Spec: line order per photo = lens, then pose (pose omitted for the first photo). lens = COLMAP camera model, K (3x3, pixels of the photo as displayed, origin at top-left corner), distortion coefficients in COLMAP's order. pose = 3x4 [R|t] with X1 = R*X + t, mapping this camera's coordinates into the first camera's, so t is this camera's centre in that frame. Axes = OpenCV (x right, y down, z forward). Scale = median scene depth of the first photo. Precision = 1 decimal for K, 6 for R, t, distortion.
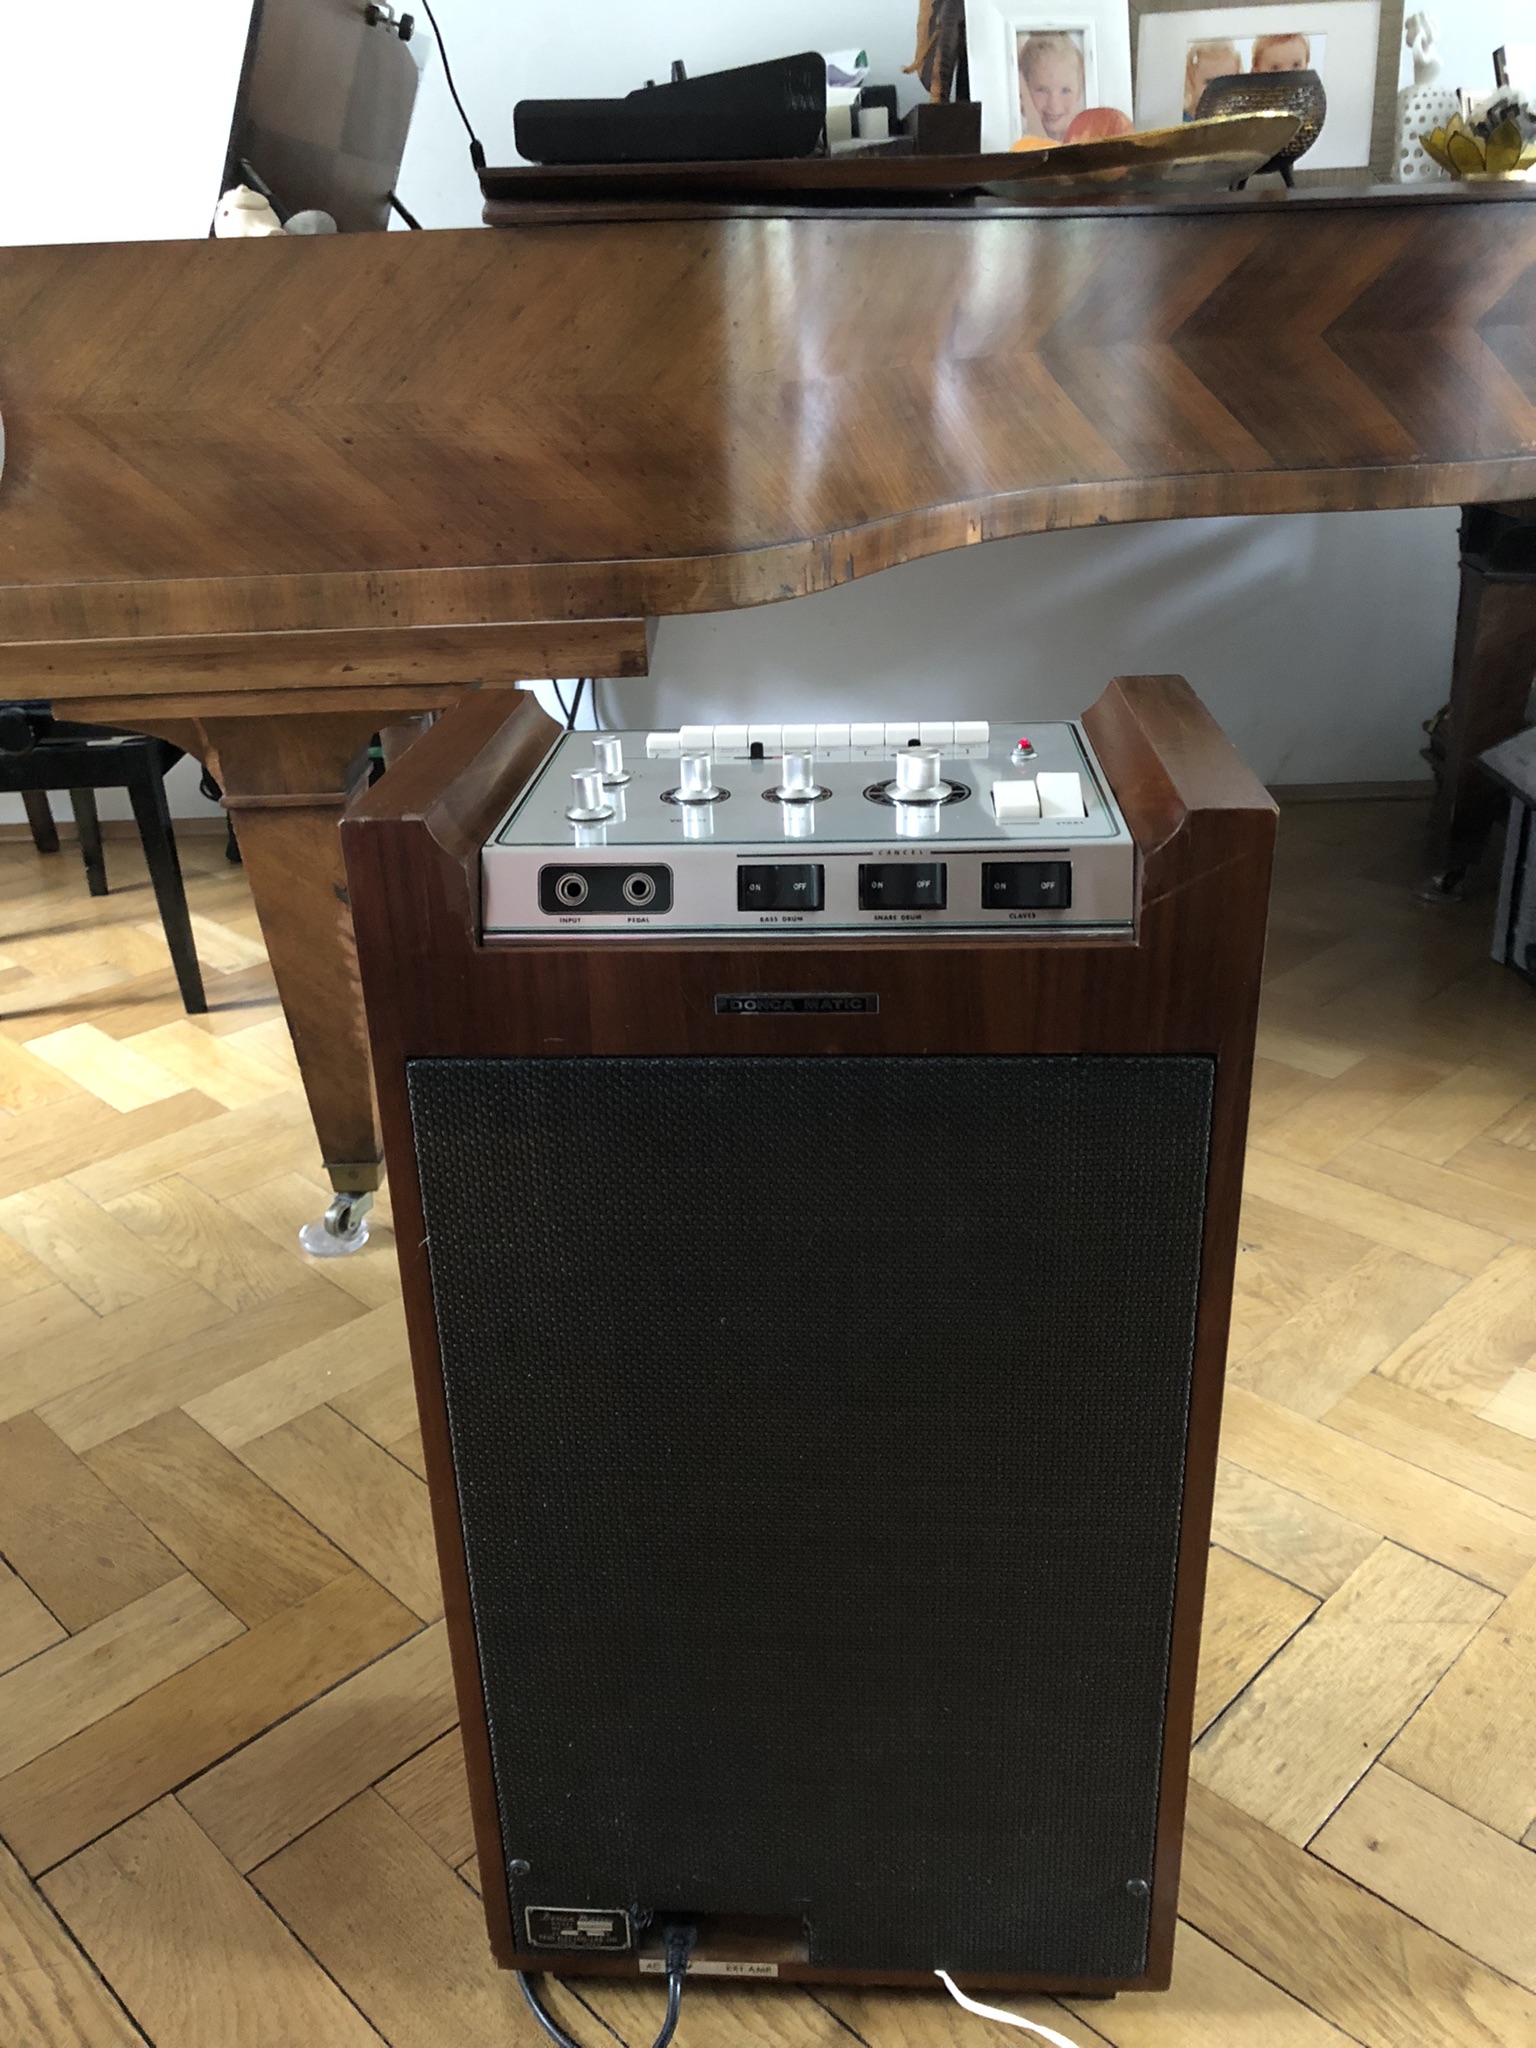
lens RADIAL K [[1674.8, 0, 760.1], [0, 1674.8, 1000.5], [0, 0, 1]] dist [0.014368, -0.009322]
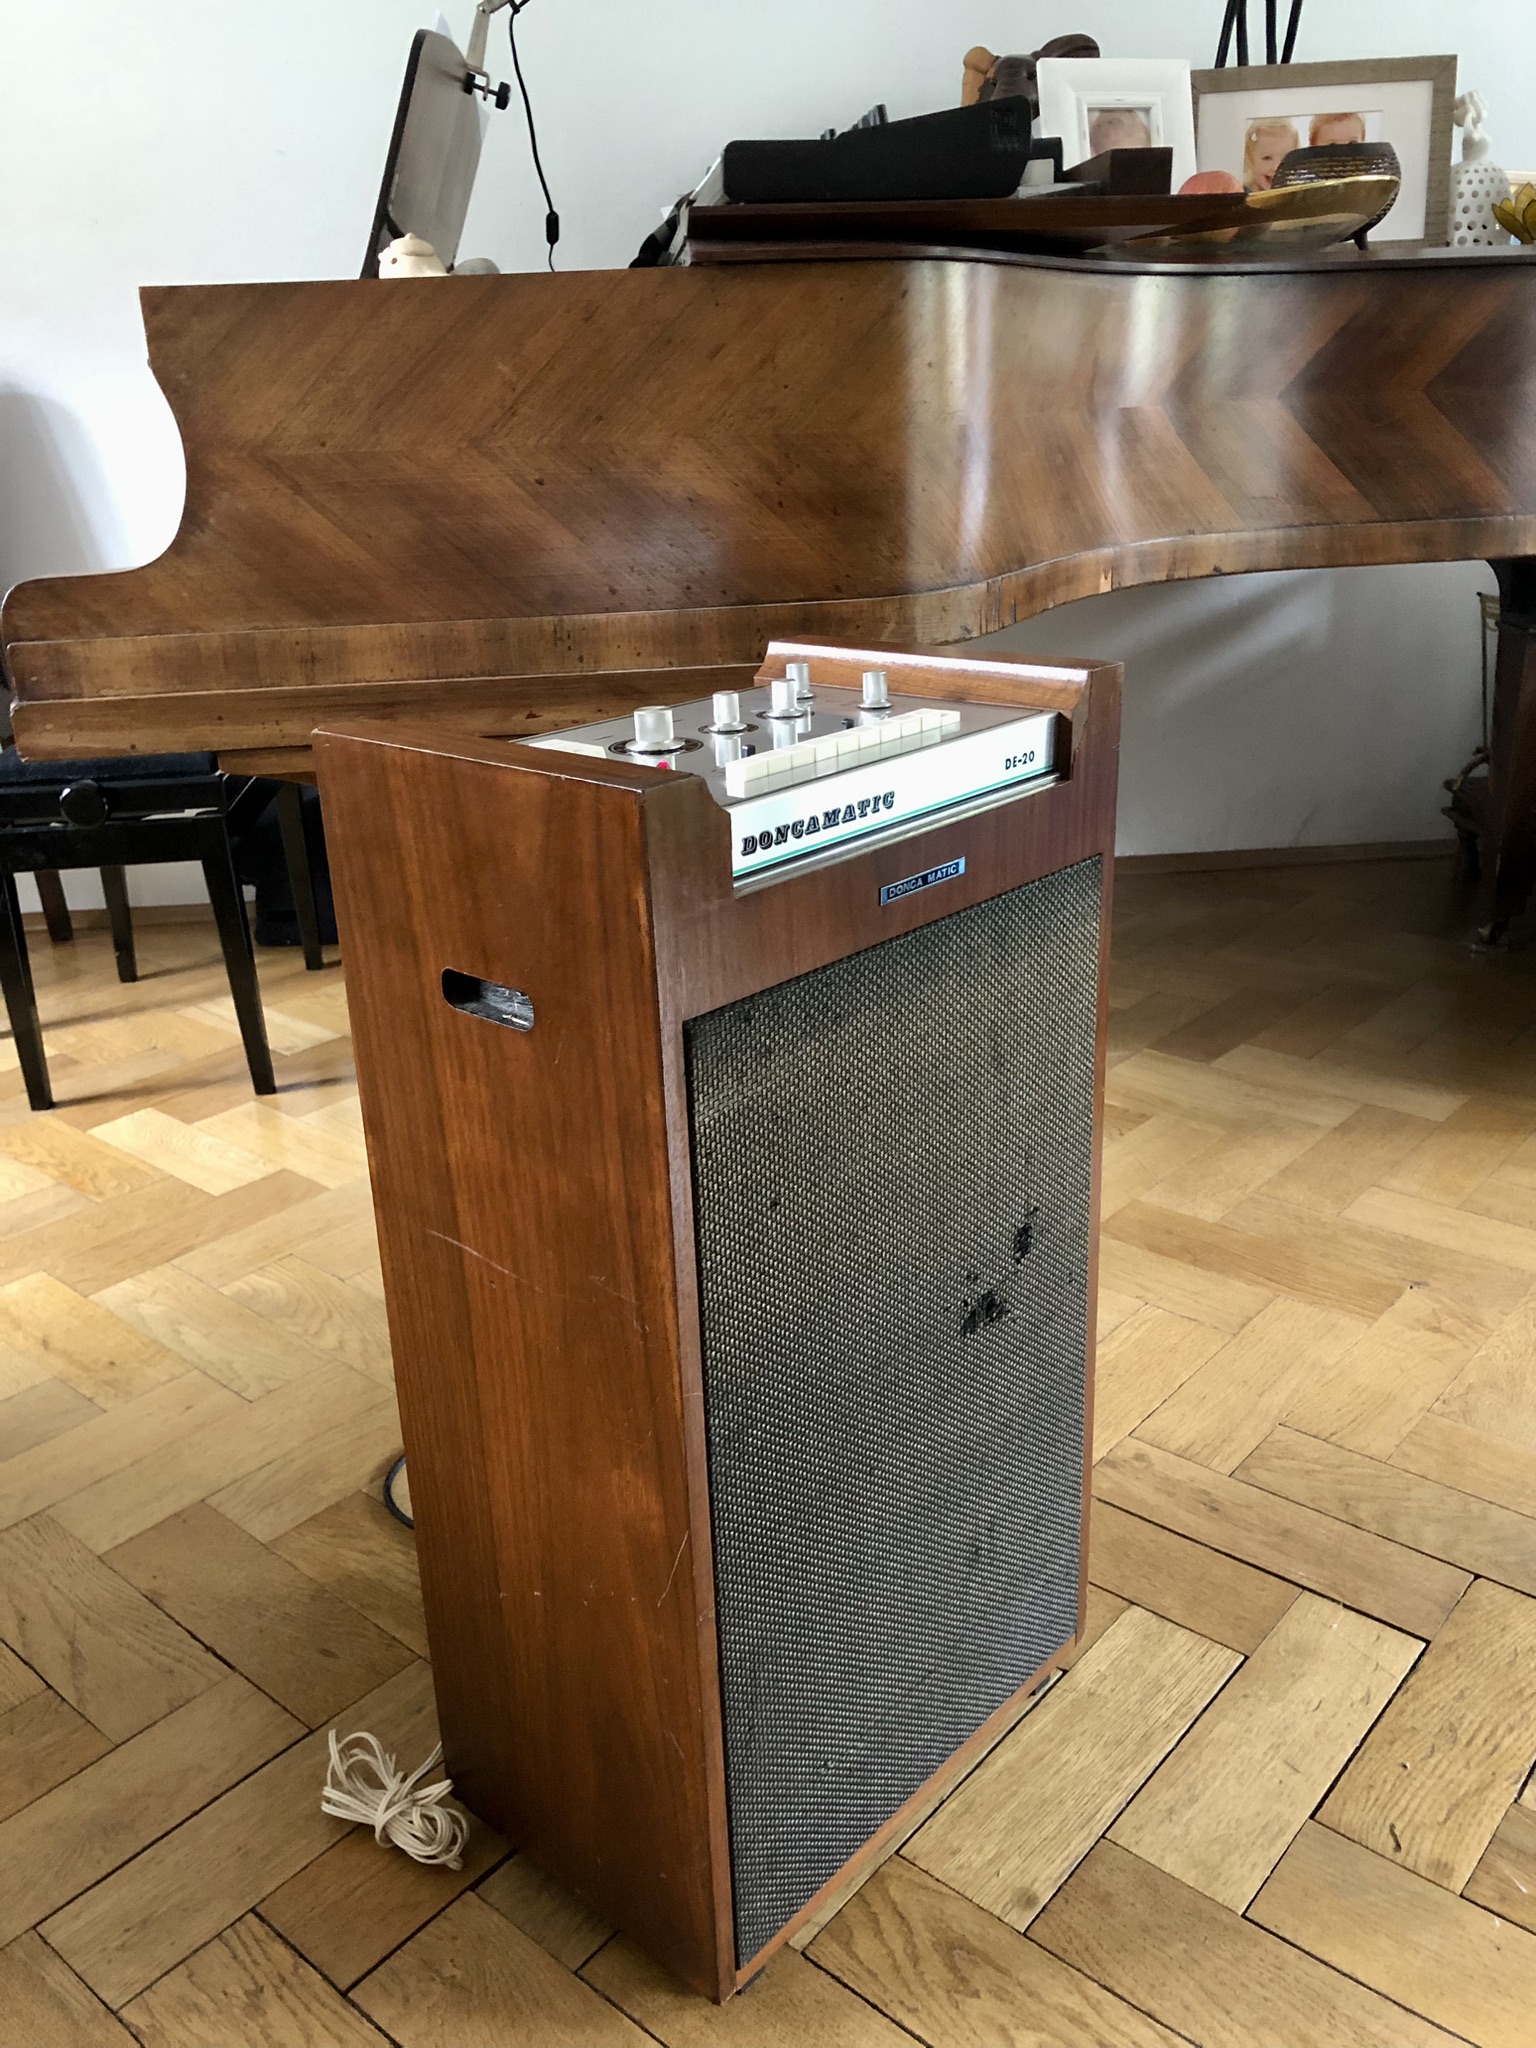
lens RADIAL K [[1672.6, 0, 761.5], [0, 1672.6, 1022.1], [0, 0, 1]] dist [0.005156, 0.010506]
pose [[0.997297, -0.026581, 0.068503, -0.185594], [0.029747, 0.998516, -0.045621, 0.029240], [-0.067189, 0.047536, 0.996607, 0.030571]]
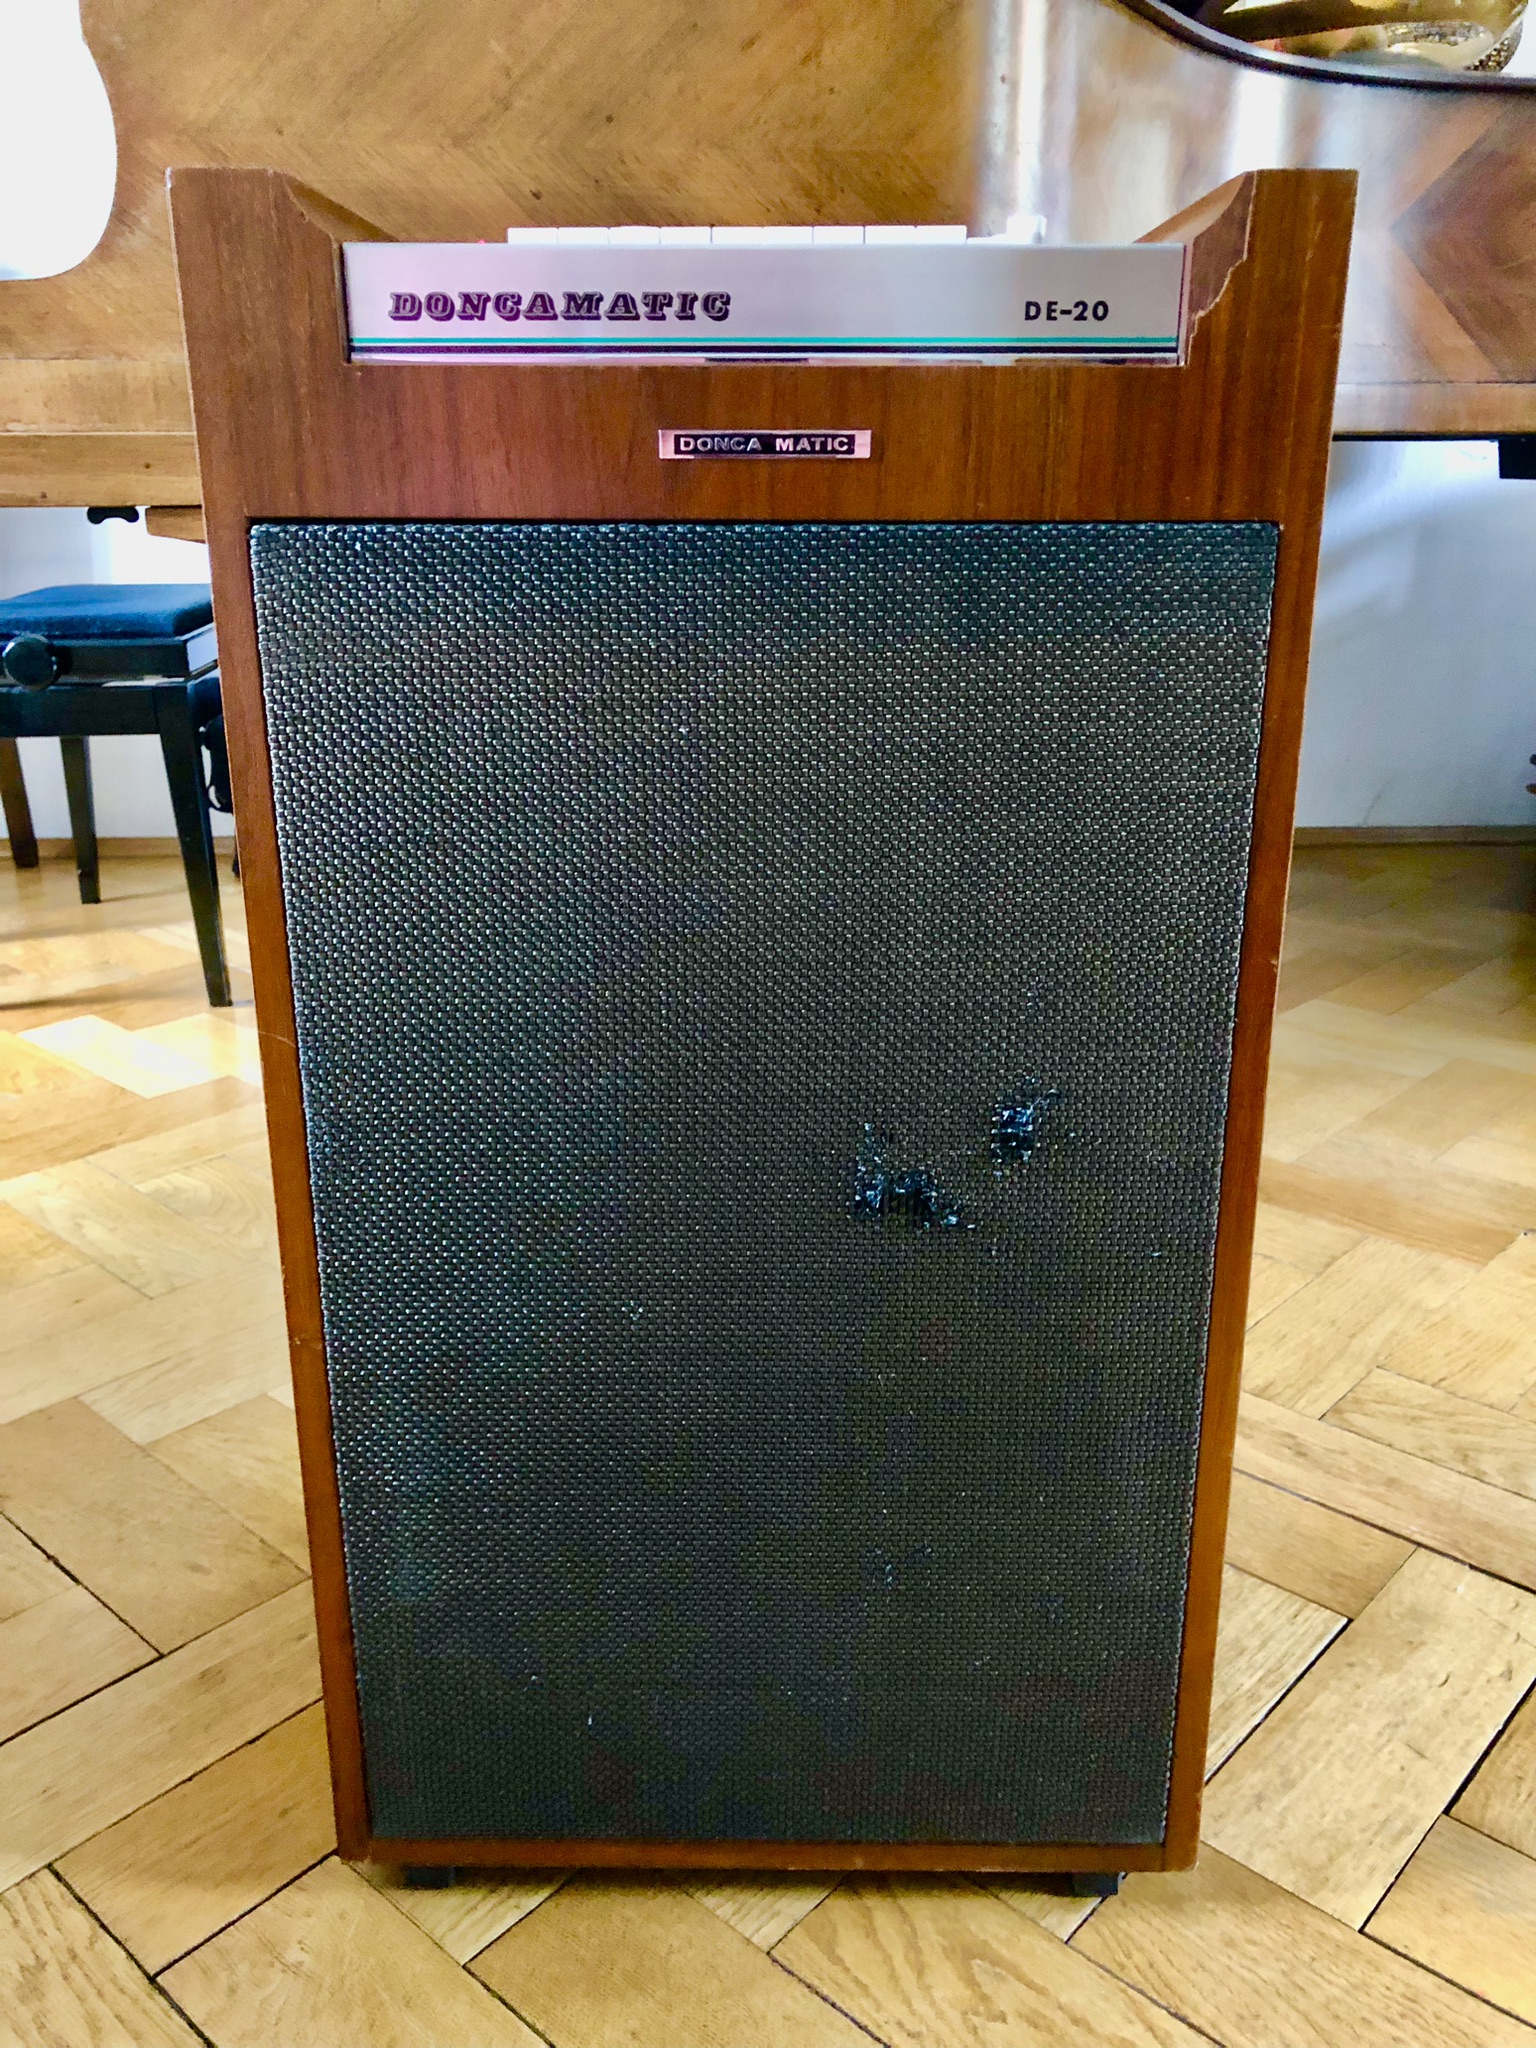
lens RADIAL K [[1672.7, 0, 765.0], [0, 1672.7, 1030.7], [0, 0, 1]] dist [0.009974, -0.002345]
pose [[0.998204, 0.017215, 0.057374, -0.167418], [-0.012394, 0.996443, -0.083350, 0.140796], [-0.058605, 0.082489, 0.994867, 0.198733]]
